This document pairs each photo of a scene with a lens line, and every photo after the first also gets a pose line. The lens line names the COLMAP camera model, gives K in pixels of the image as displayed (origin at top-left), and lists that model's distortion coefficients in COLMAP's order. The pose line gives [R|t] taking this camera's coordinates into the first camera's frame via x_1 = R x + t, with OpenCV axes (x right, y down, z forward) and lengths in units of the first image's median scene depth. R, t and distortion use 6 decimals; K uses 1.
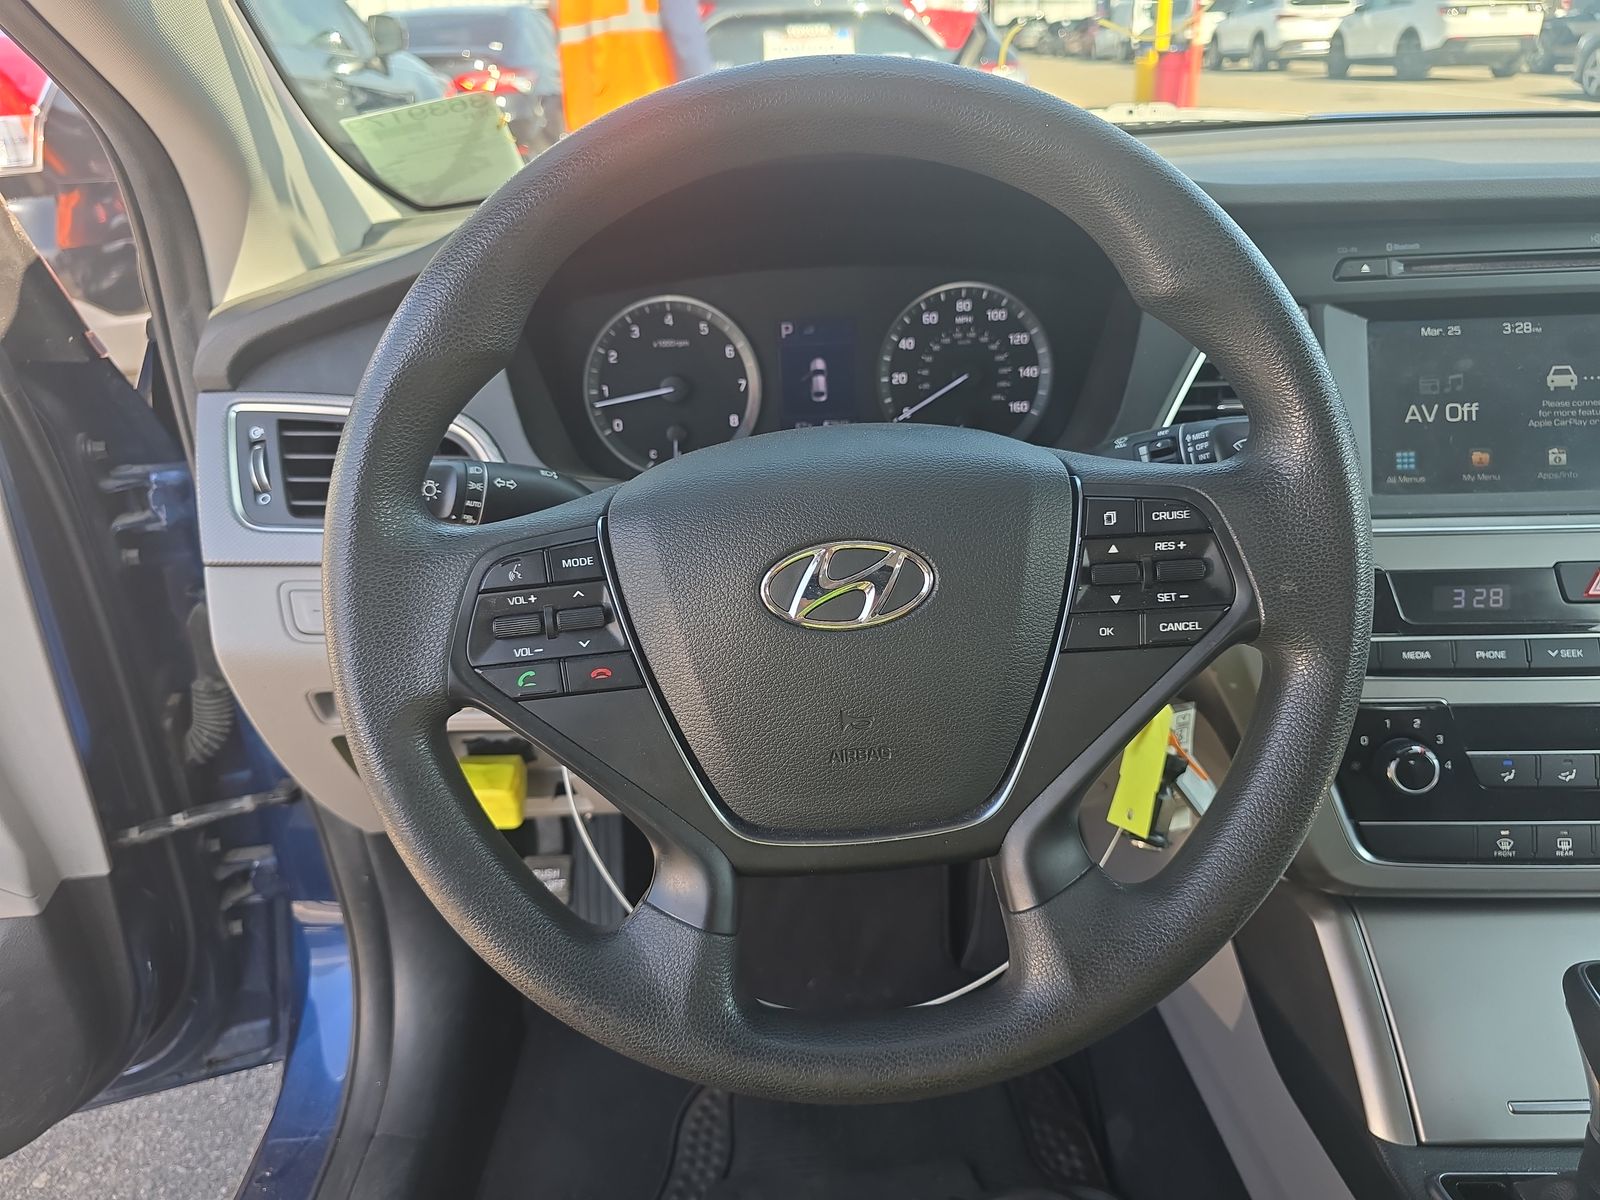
lens RADIAL K [[1089.5, 0, 800.0], [0, 1089.5, 600.0], [0, 0, 1]] dist [0.030821, -0.047230]
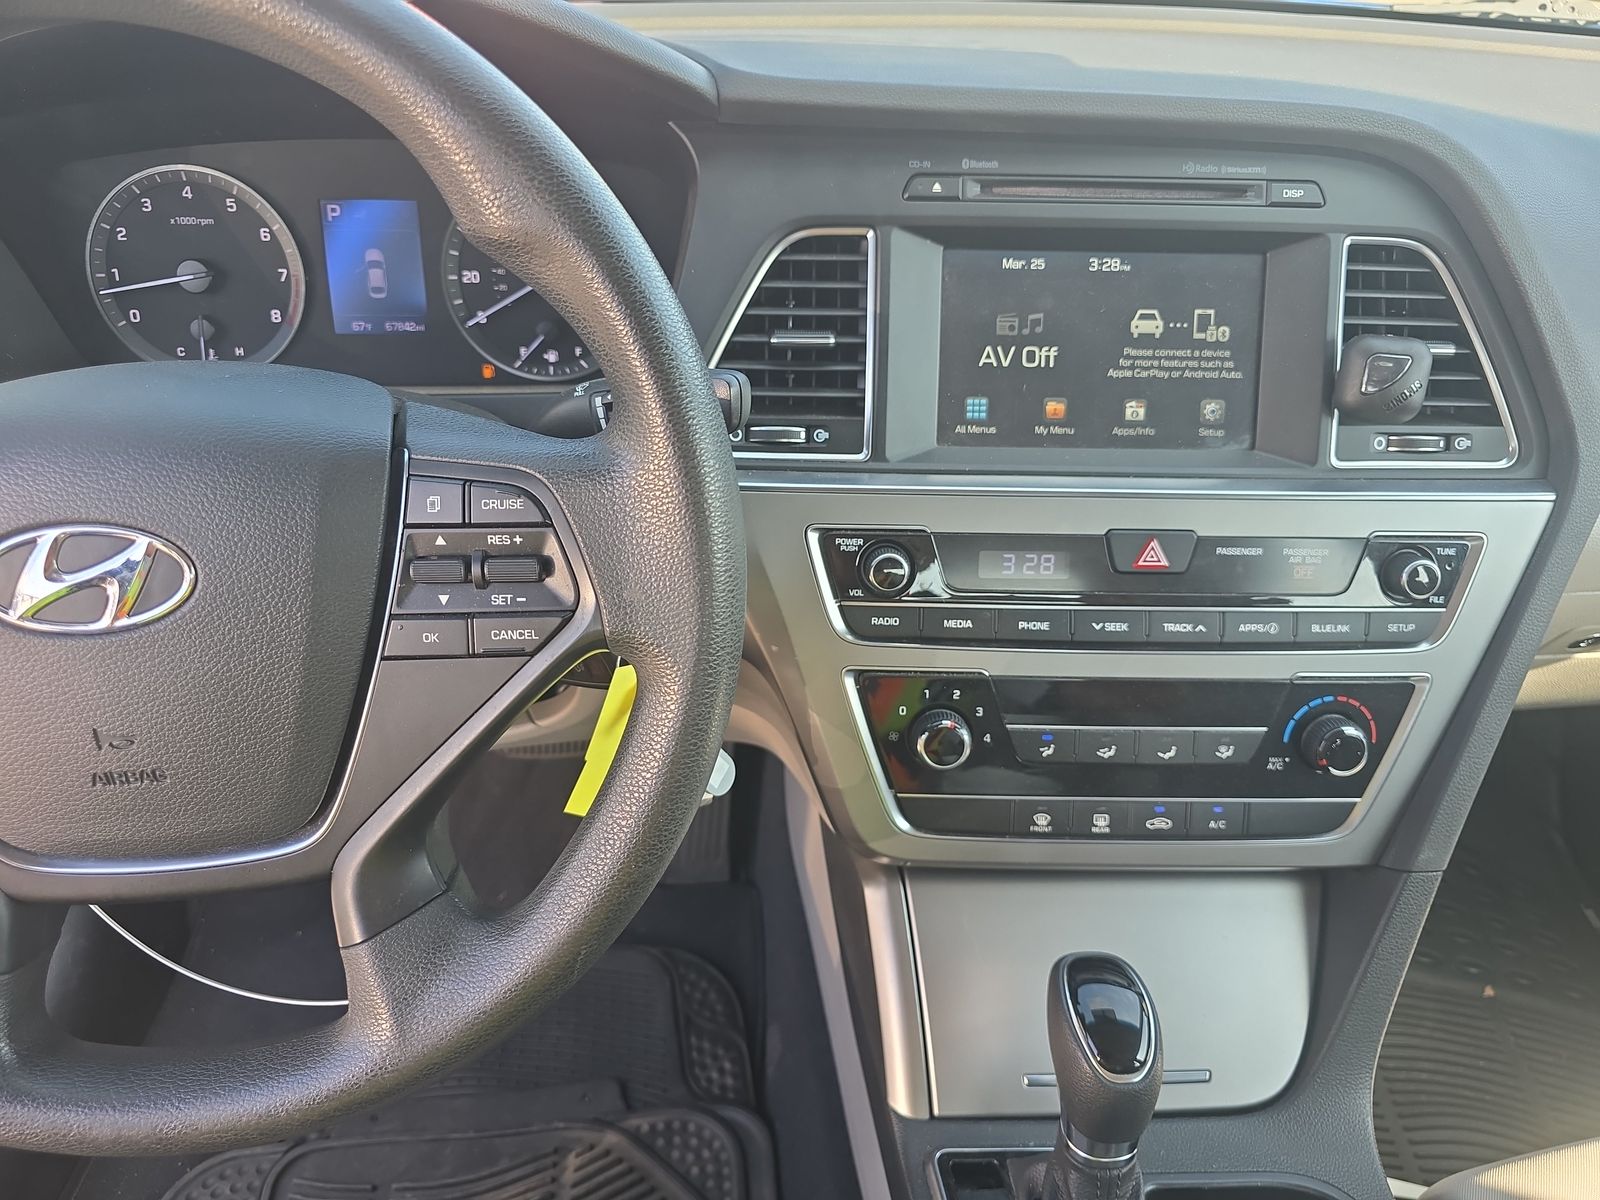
lens RADIAL K [[1089.5, 0, 800.0], [0, 1089.5, 600.0], [0, 0, 1]] dist [0.030821, -0.047230]
pose [[0.995198, 0.023540, 0.095009, 0.323319], [-0.035528, 0.991326, 0.126533, -0.078536], [-0.091206, -0.129301, 0.987402, 0.092345]]
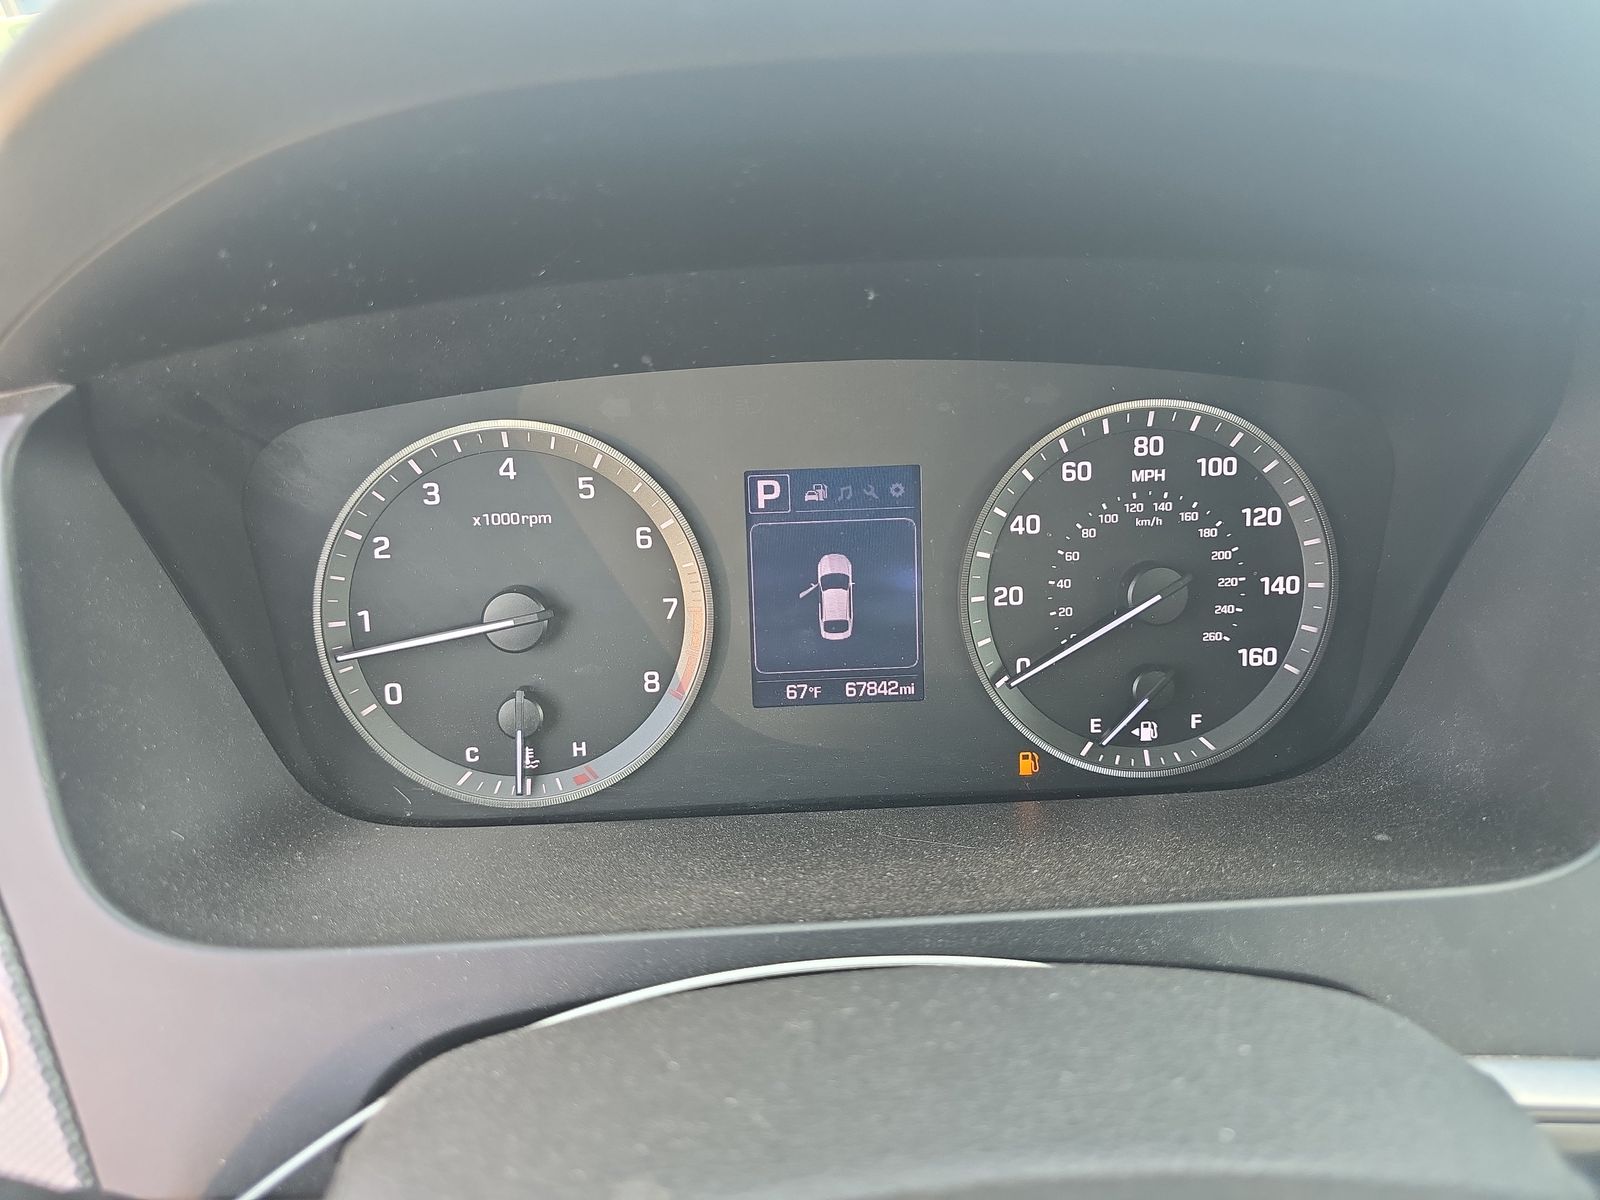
lens RADIAL K [[1089.5, 0, 800.0], [0, 1089.5, 600.0], [0, 0, 1]] dist [0.030821, -0.047230]
pose [[0.998568, 0.004900, 0.053275, -0.026670], [-0.002854, 0.999257, -0.038426, -0.214527], [-0.053424, 0.038219, 0.997840, 0.630580]]
